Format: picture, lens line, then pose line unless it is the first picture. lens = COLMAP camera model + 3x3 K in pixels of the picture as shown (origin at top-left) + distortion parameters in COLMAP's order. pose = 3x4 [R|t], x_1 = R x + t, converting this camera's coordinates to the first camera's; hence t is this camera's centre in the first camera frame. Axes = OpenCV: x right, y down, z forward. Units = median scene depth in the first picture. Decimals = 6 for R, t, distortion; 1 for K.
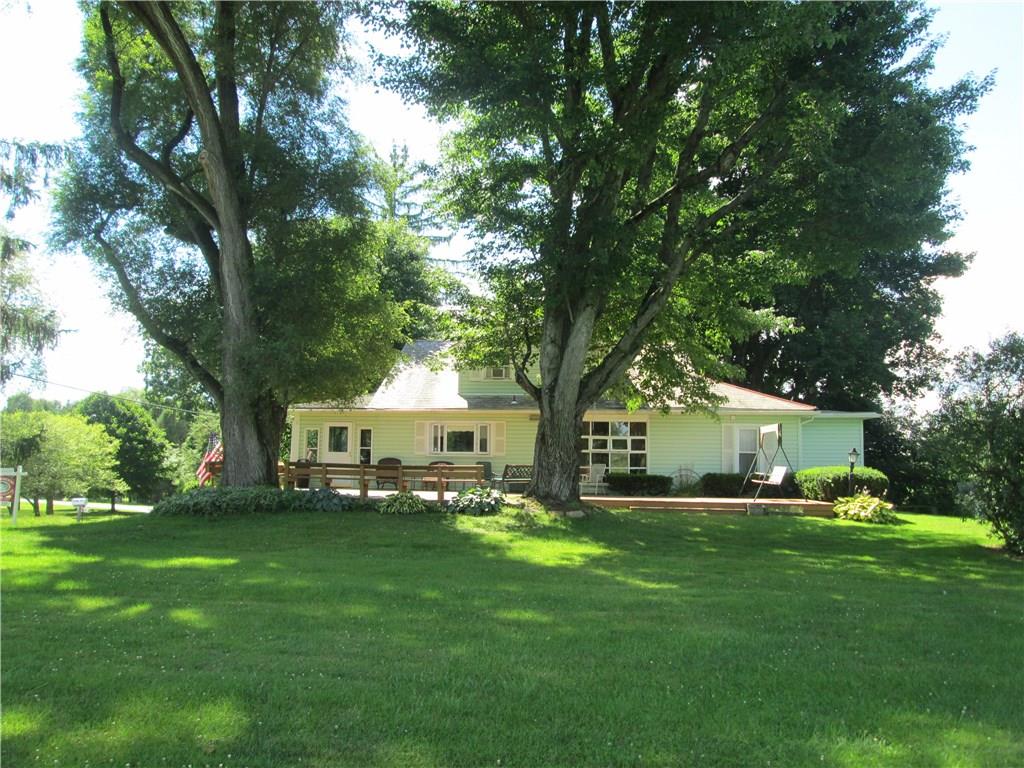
lens RADIAL K [[860.1, 0, 516.7], [0, 860.1, 389.4], [0, 0, 1]] dist [-0.039187, 0.019285]
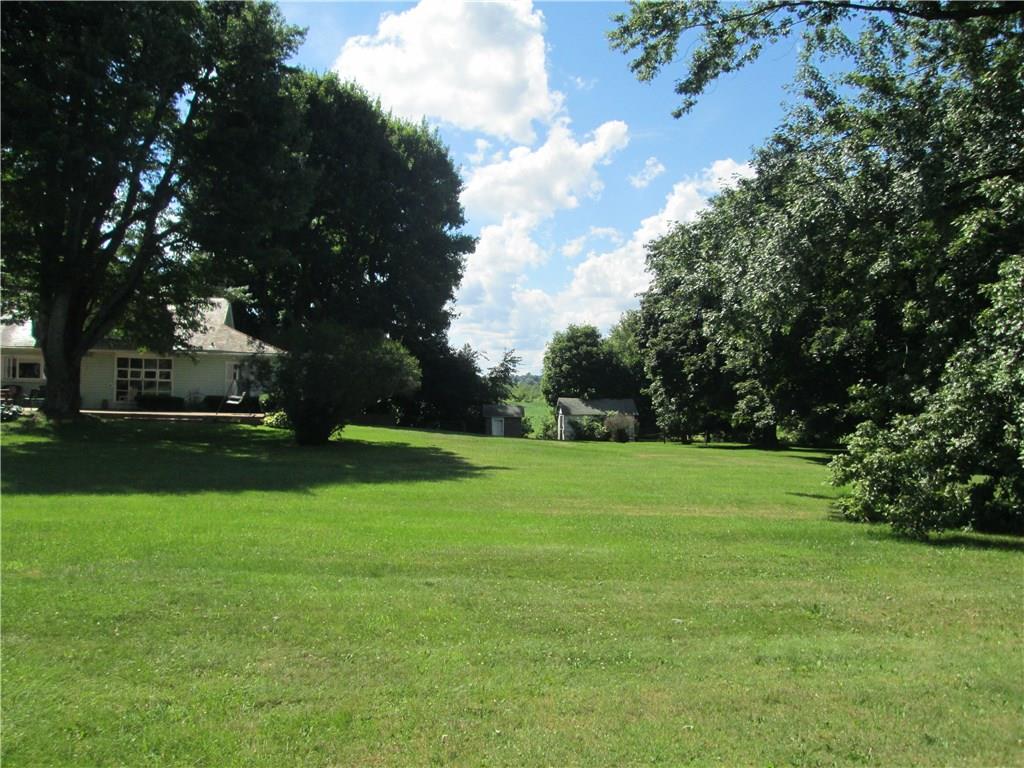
lens RADIAL K [[860.1, 0, 516.7], [0, 860.1, 389.4], [0, 0, 1]] dist [-0.039187, 0.019285]
pose [[0.950014, 0.013328, 0.311924, 0.255015], [-0.042855, 0.995199, 0.087997, -0.062128], [-0.309253, -0.096965, 0.946023, -0.524189]]
